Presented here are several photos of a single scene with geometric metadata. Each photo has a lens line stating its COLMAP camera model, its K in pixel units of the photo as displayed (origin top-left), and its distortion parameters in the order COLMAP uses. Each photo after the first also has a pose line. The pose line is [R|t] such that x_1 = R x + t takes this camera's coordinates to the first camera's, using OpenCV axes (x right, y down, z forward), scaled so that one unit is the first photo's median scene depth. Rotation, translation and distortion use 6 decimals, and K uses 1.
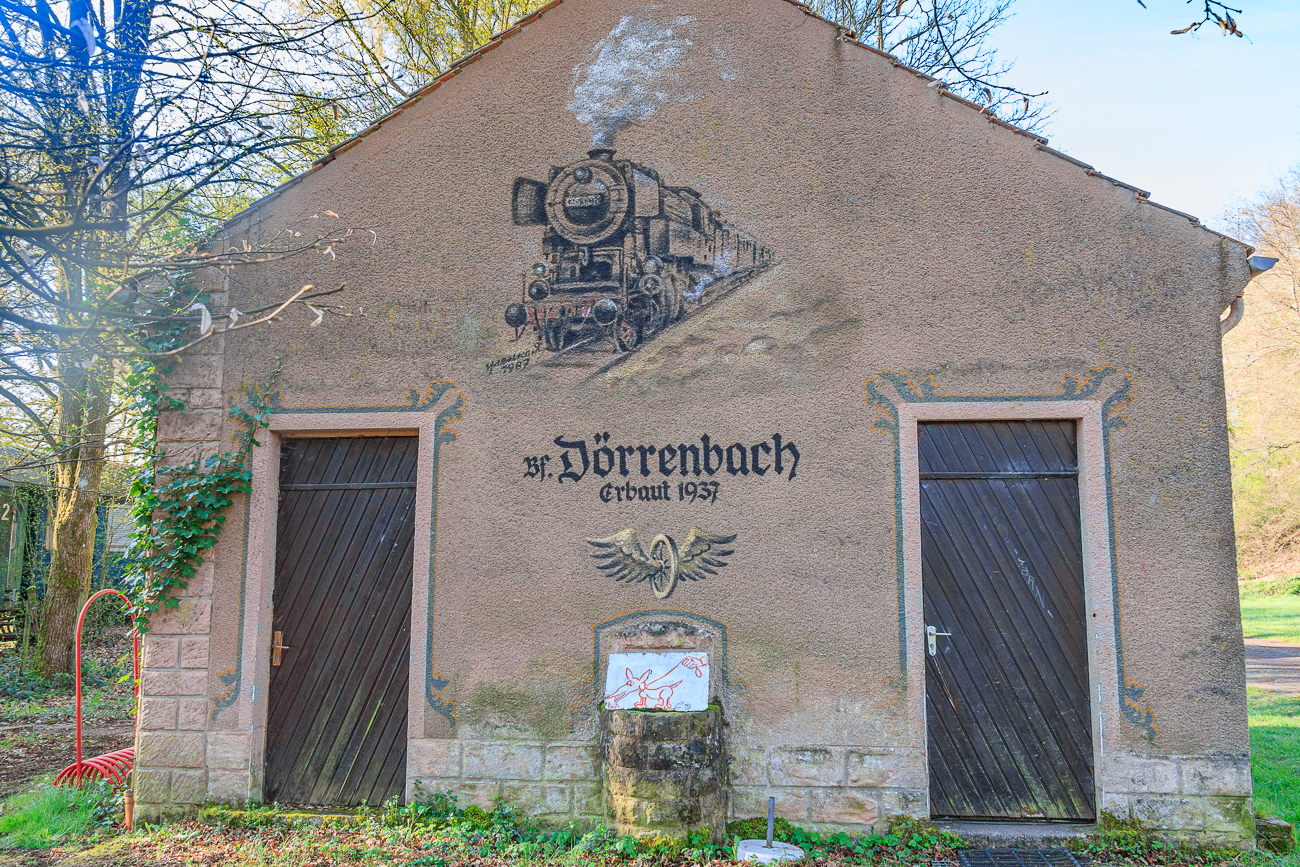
lens RADIAL K [[904.5, 0, 650.0], [0, 904.5, 433.5], [0, 0, 1]] dist [0.010399, 0.001888]
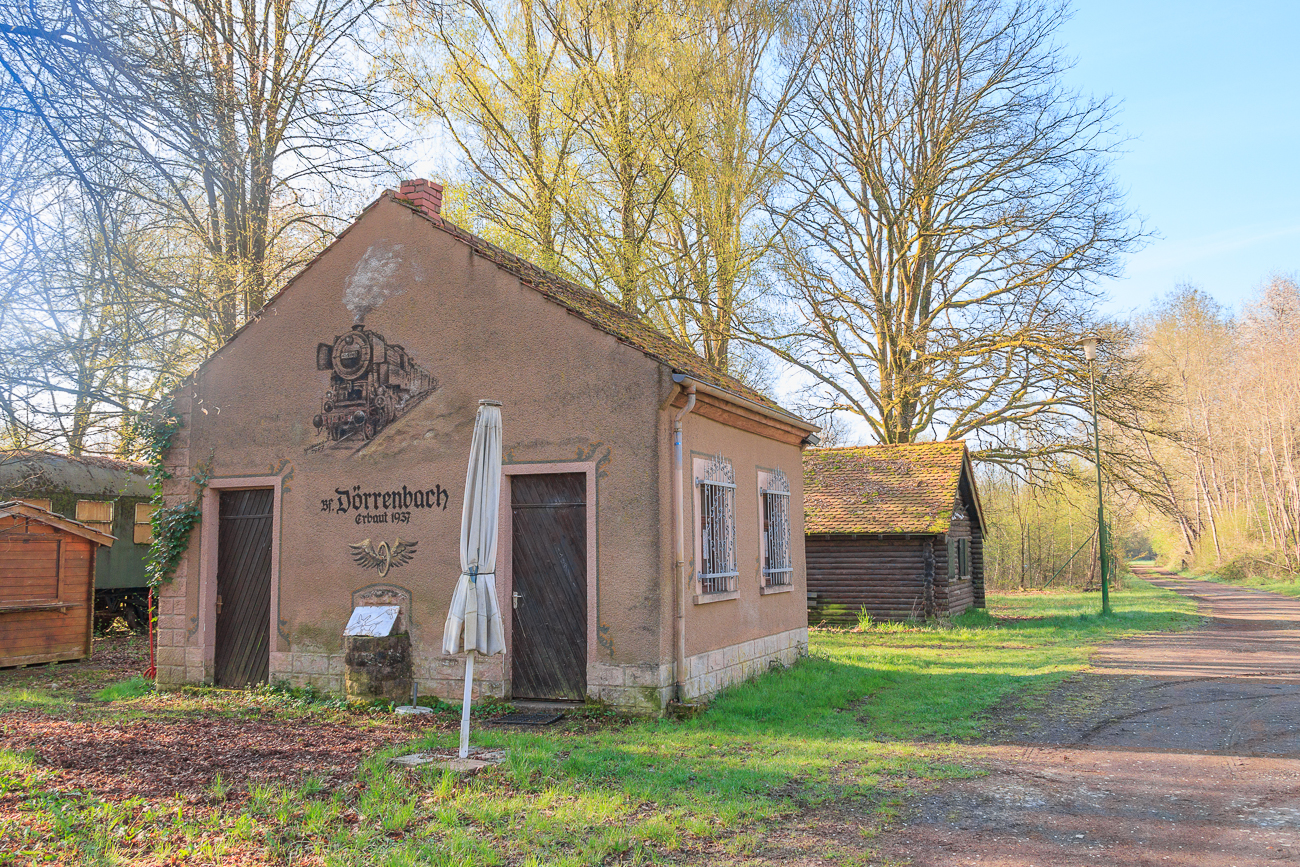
lens RADIAL K [[904.5, 0, 650.0], [0, 904.5, 433.5], [0, 0, 1]] dist [0.010399, 0.001888]
pose [[0.966291, -0.042671, -0.253893, 0.980920], [0.047639, 0.998774, 0.013447, -0.101913], [0.253008, -0.025088, 0.967139, -0.601960]]
